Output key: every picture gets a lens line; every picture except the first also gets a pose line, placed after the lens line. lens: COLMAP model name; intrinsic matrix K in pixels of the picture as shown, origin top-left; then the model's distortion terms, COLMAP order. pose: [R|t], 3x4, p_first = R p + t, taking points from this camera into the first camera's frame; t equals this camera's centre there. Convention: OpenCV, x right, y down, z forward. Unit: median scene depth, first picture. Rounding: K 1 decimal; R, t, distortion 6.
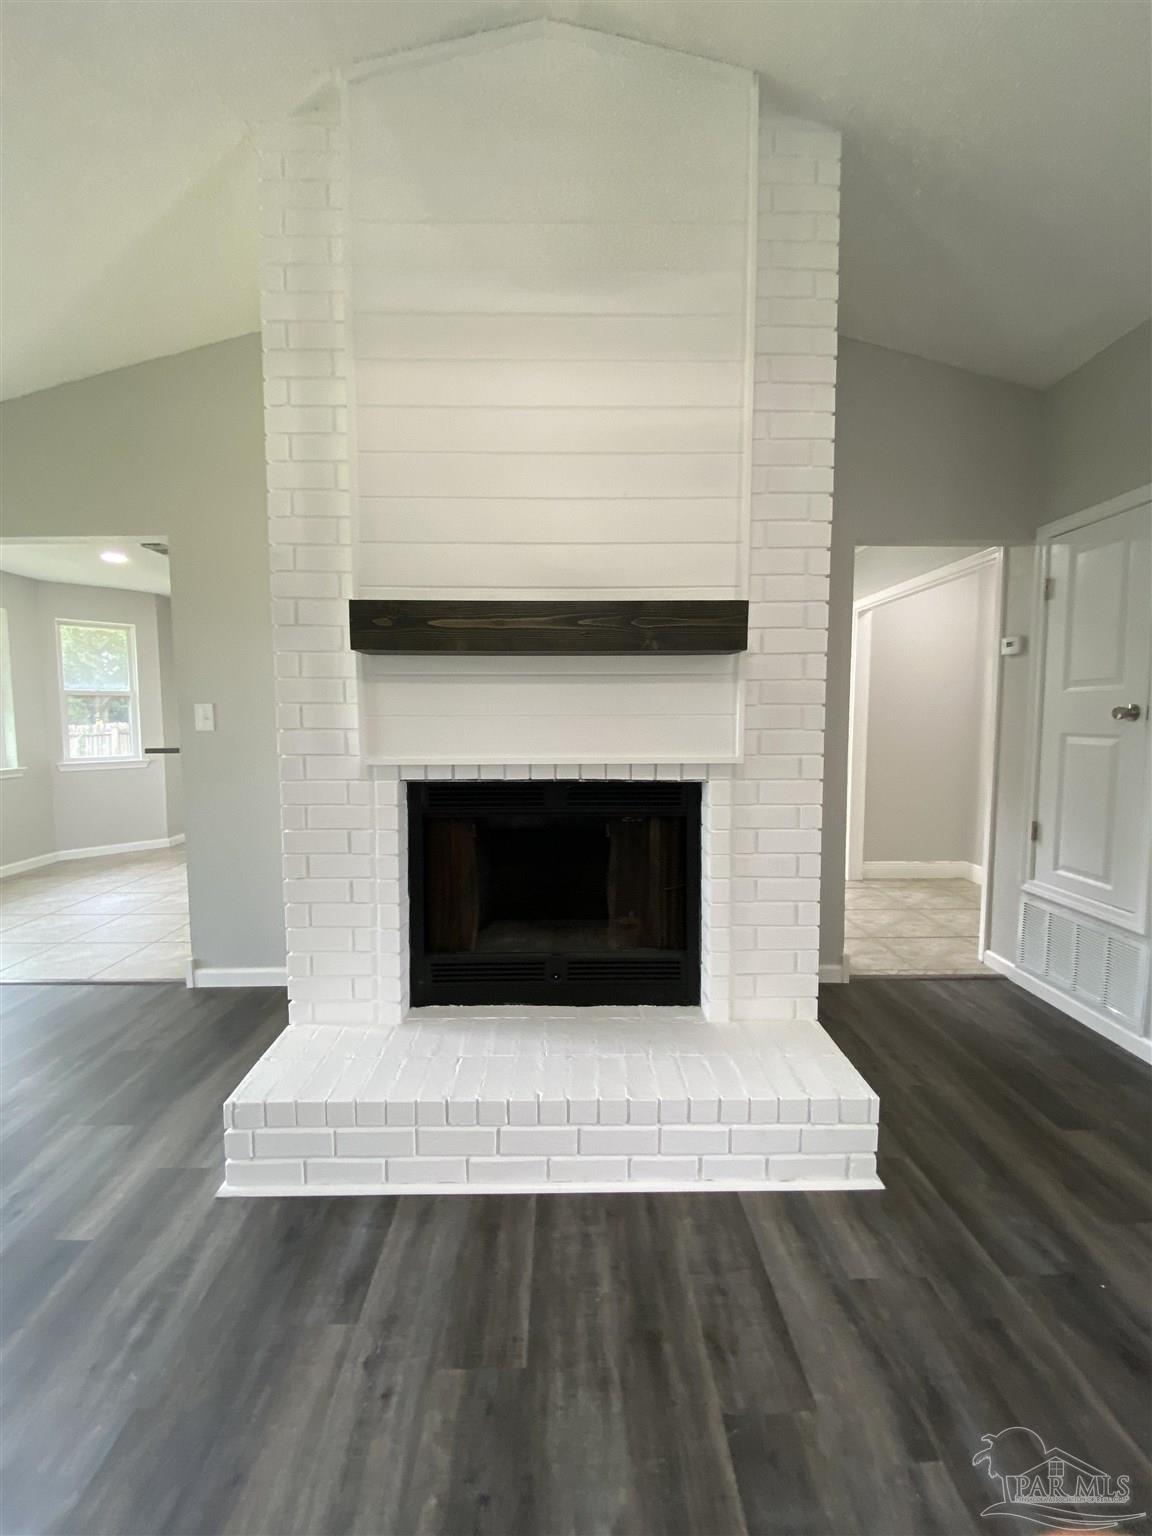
lens RADIAL K [[626.3, 0, 573.6], [0, 626.3, 771.9], [0, 0, 1]] dist [-0.000461, -0.000148]
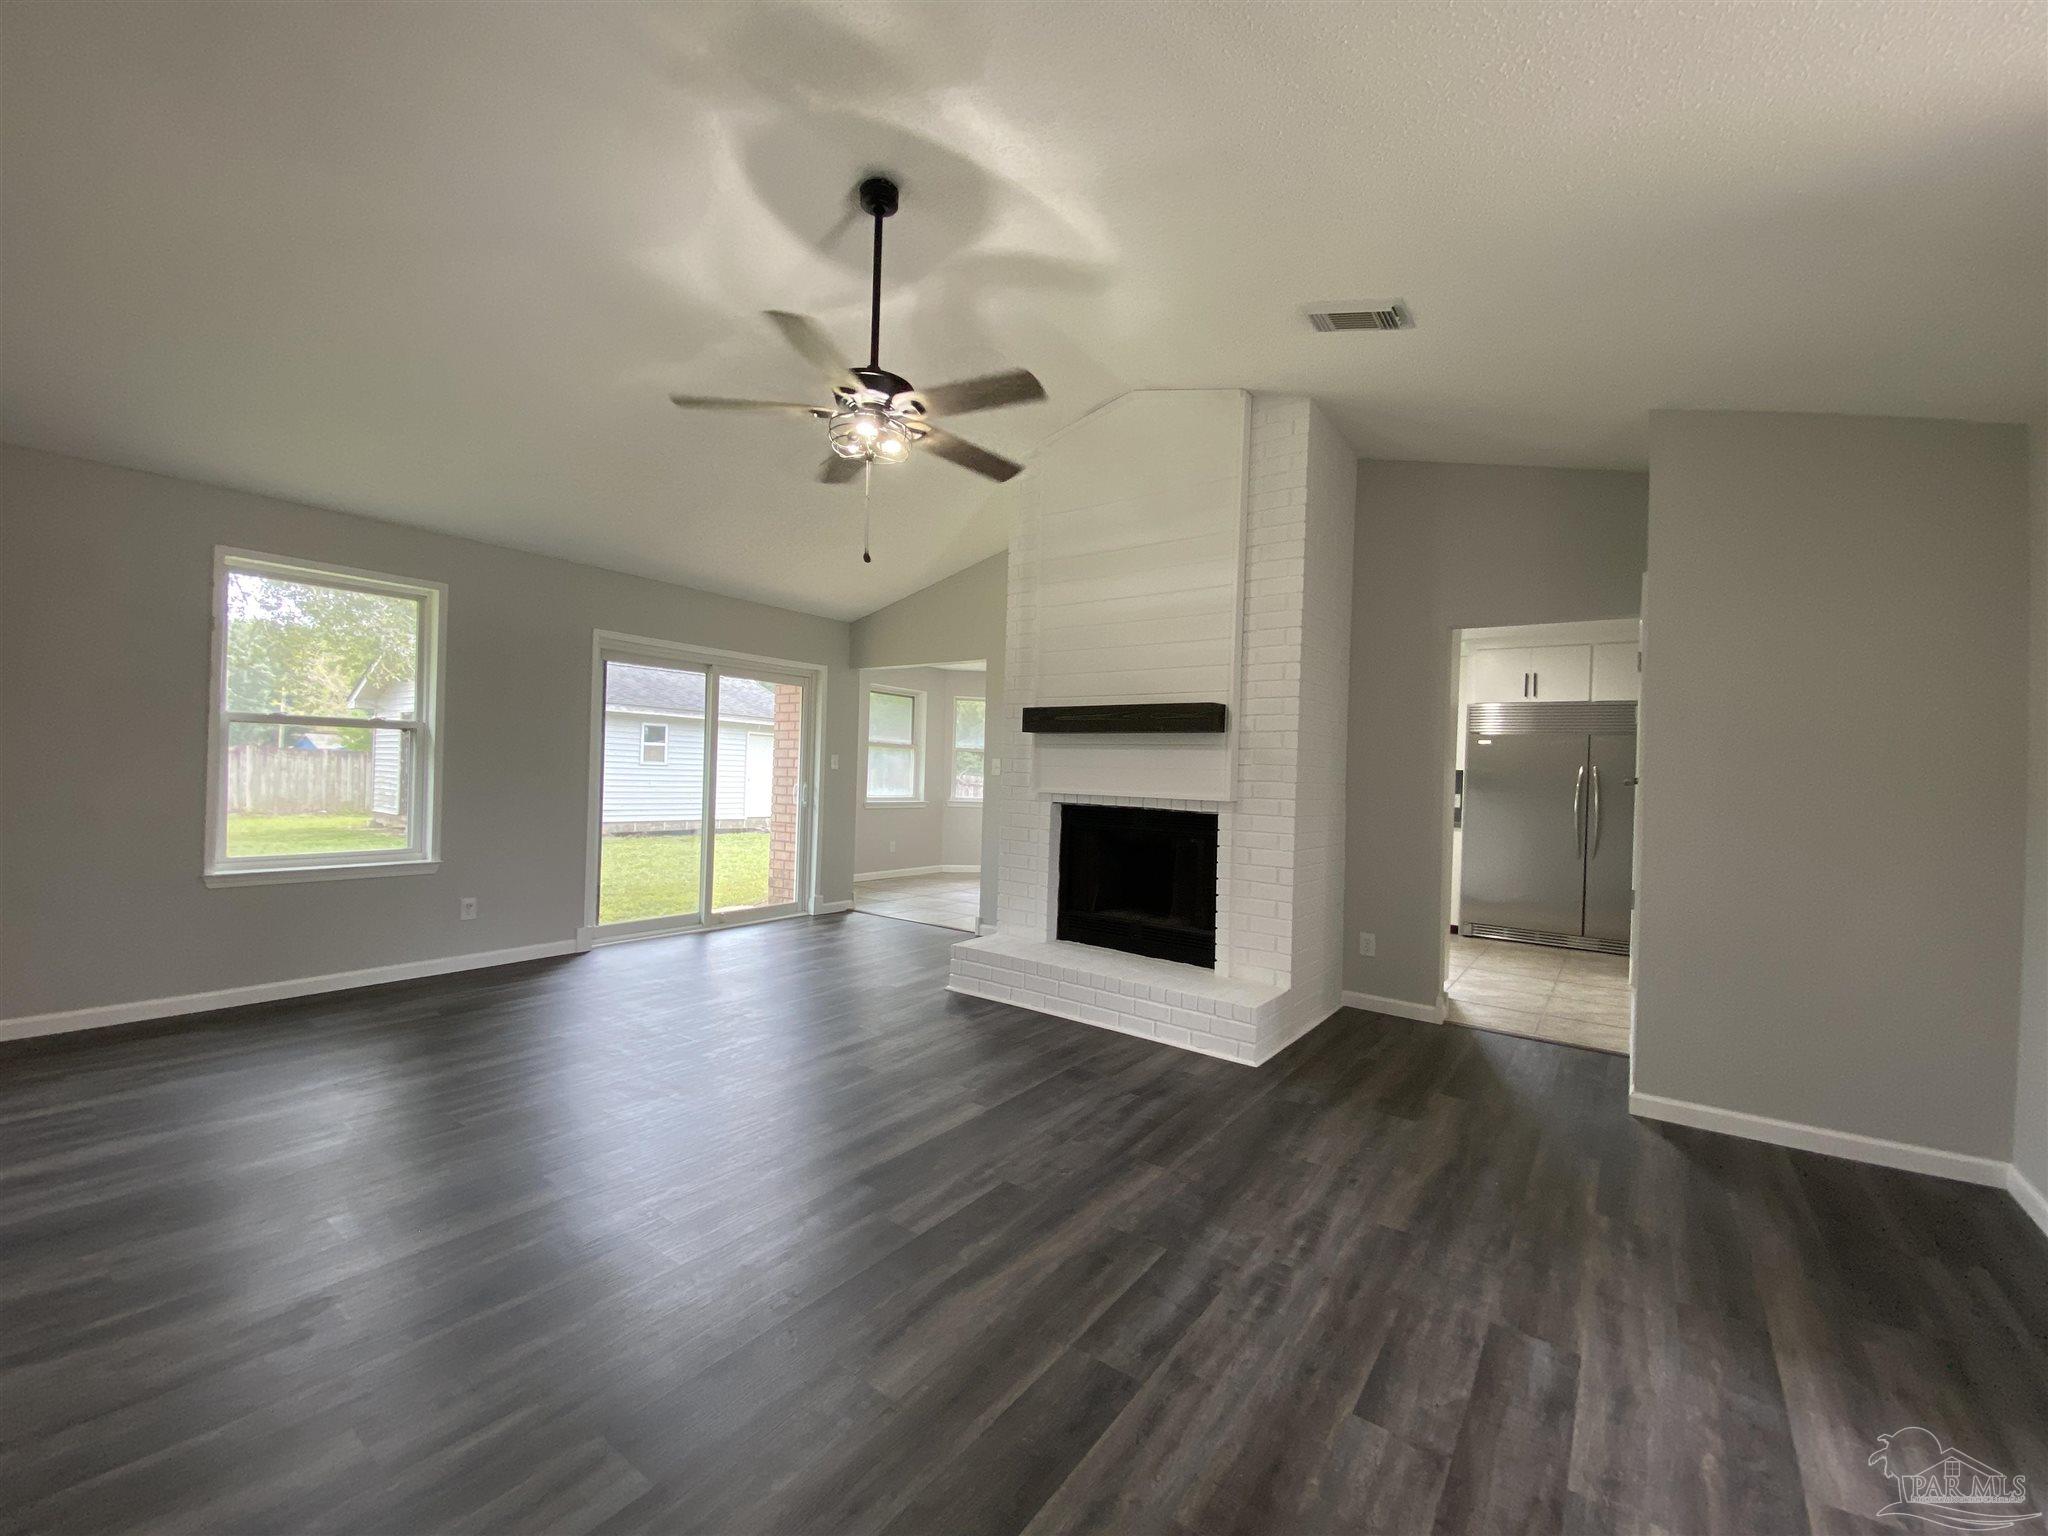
lens RADIAL K [[837.1, 0, 1021.7], [0, 837.1, 771.8], [0, 0, 1]] dist [0.086093, -0.045121]
pose [[0.794078, 0.026488, -0.607239, 1.187489], [-0.086113, 0.993875, -0.069256, 0.108665], [0.601685, 0.107286, 0.791495, -1.035117]]
